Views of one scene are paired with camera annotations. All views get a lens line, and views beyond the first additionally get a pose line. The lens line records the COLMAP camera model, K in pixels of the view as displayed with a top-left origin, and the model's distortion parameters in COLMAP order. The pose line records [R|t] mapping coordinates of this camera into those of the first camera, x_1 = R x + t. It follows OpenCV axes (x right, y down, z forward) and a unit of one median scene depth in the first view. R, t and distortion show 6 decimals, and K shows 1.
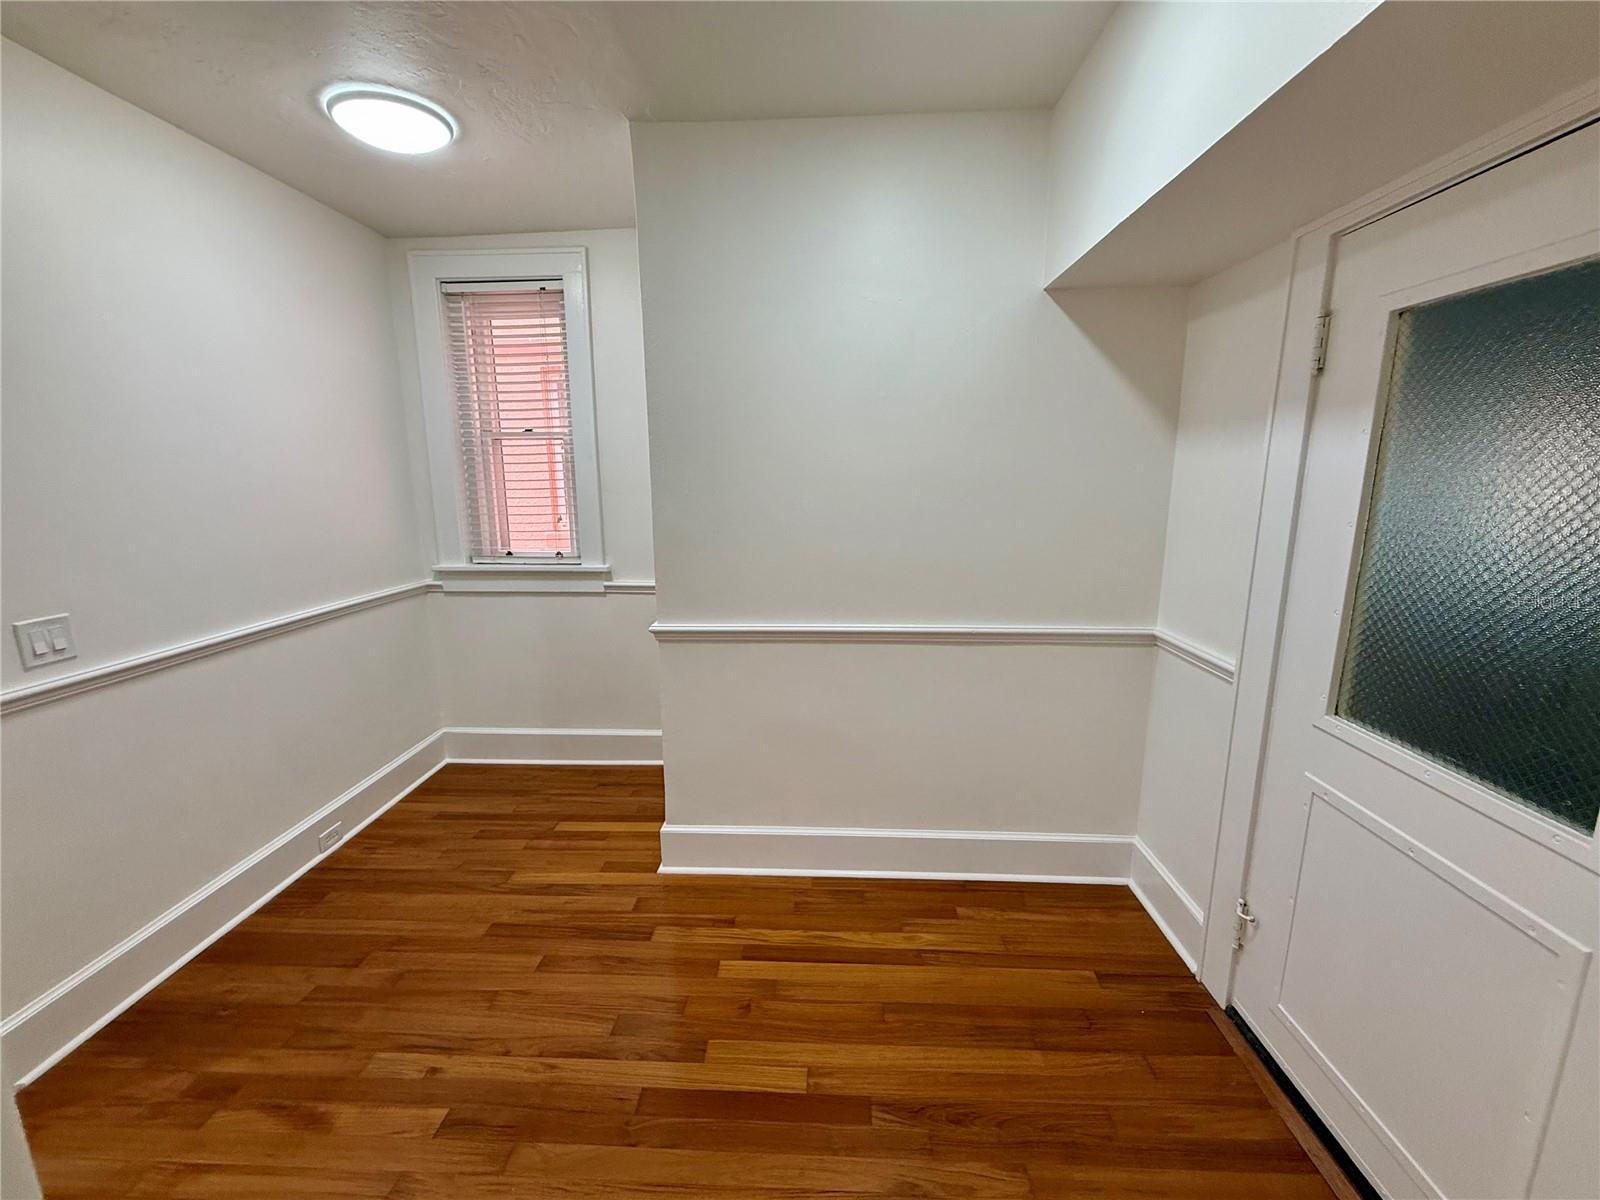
lens RADIAL K [[655.1, 0, 800.0], [0, 655.1, 600.0], [0, 0, 1]] dist [-0.000867, -0.000043]
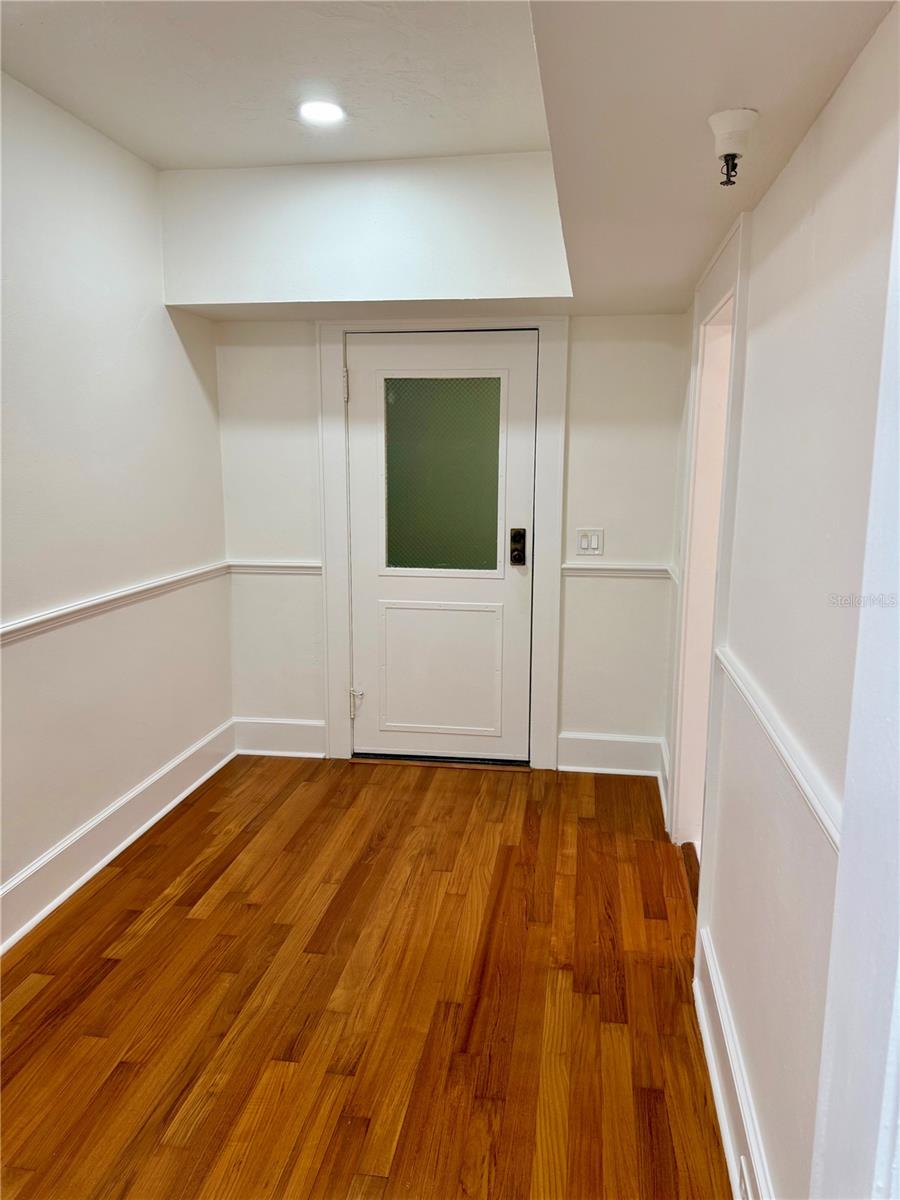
lens RADIAL K [[834.3, 0, 450.0], [0, 834.3, 600.0], [0, 0, 1]] dist [0.006990, 0.000222]
pose [[0.114955, -0.165418, 0.979501, -1.168489], [0.188491, 0.971756, 0.141989, -0.038933], [-0.975324, 0.168305, 0.142888, 0.294167]]
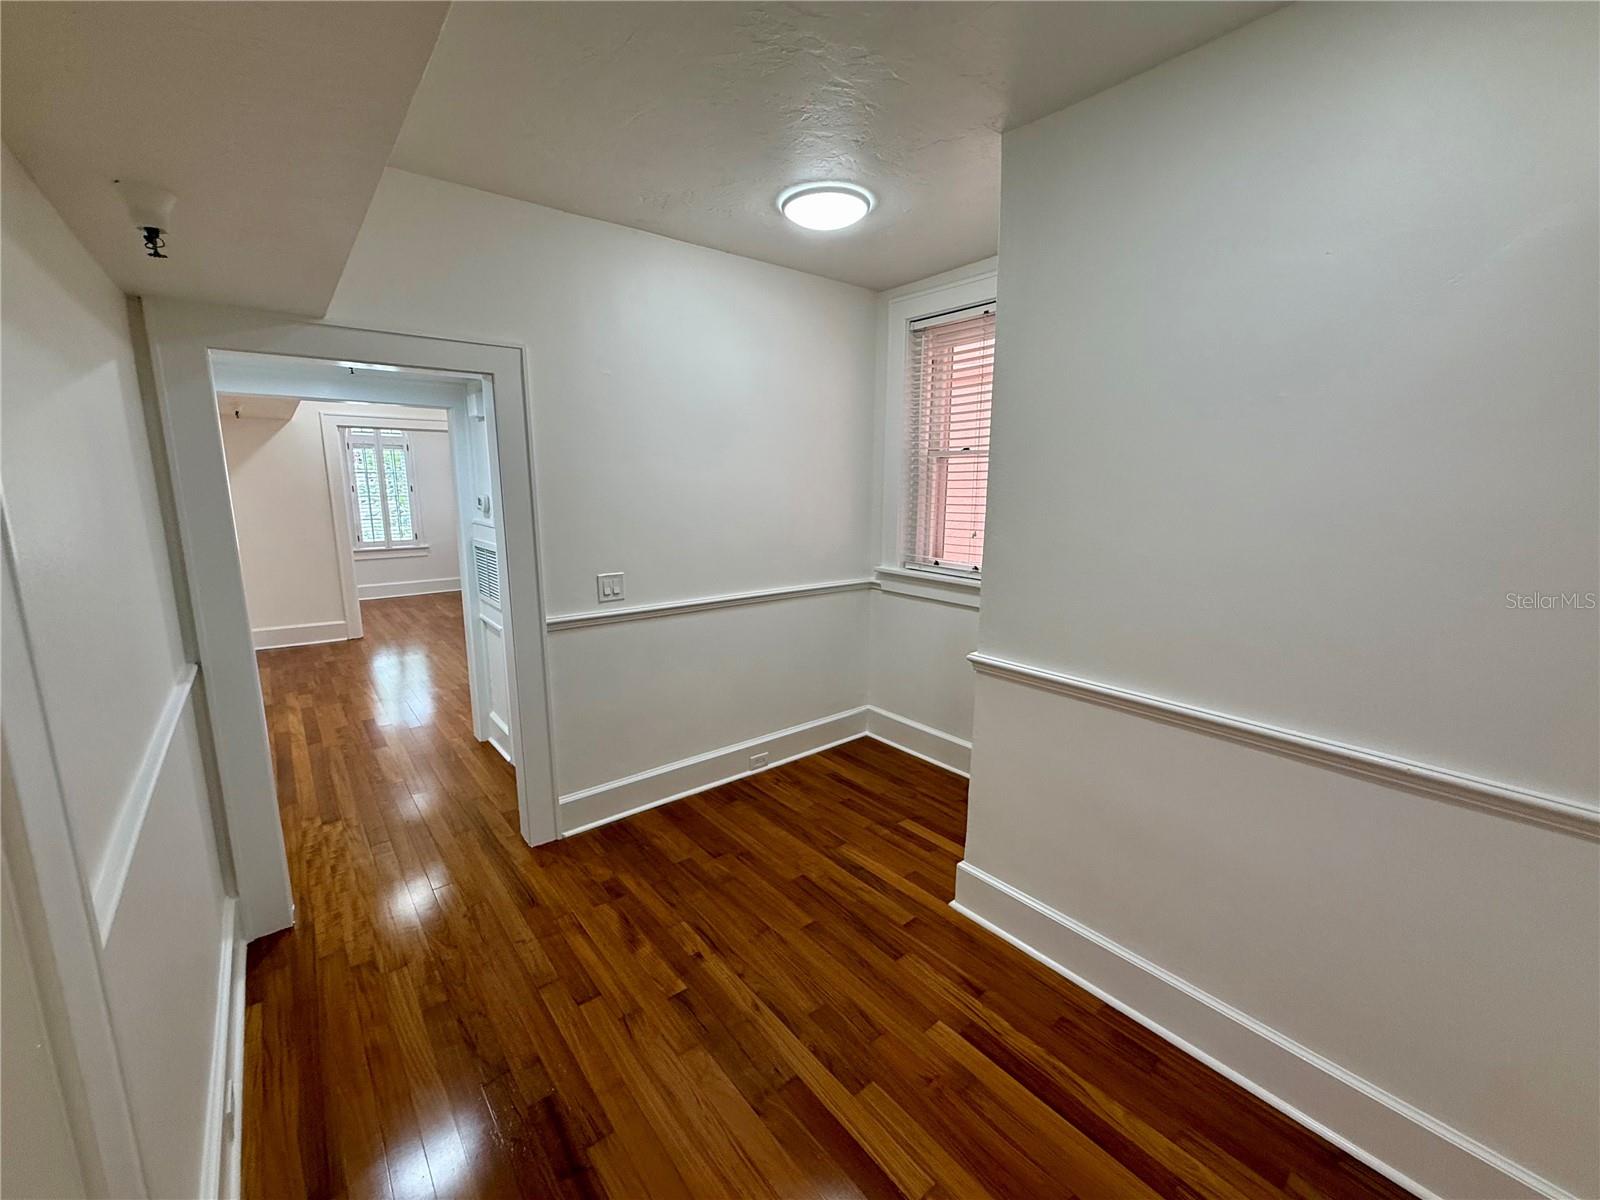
lens RADIAL K [[655.1, 0, 800.0], [0, 655.1, 600.0], [0, 0, 1]] dist [-0.000867, -0.000043]
pose [[0.667739, 0.145788, -0.729980, 0.310241], [-0.153274, 0.986549, 0.056824, -0.057492], [0.728445, 0.073944, 0.681102, 0.160251]]
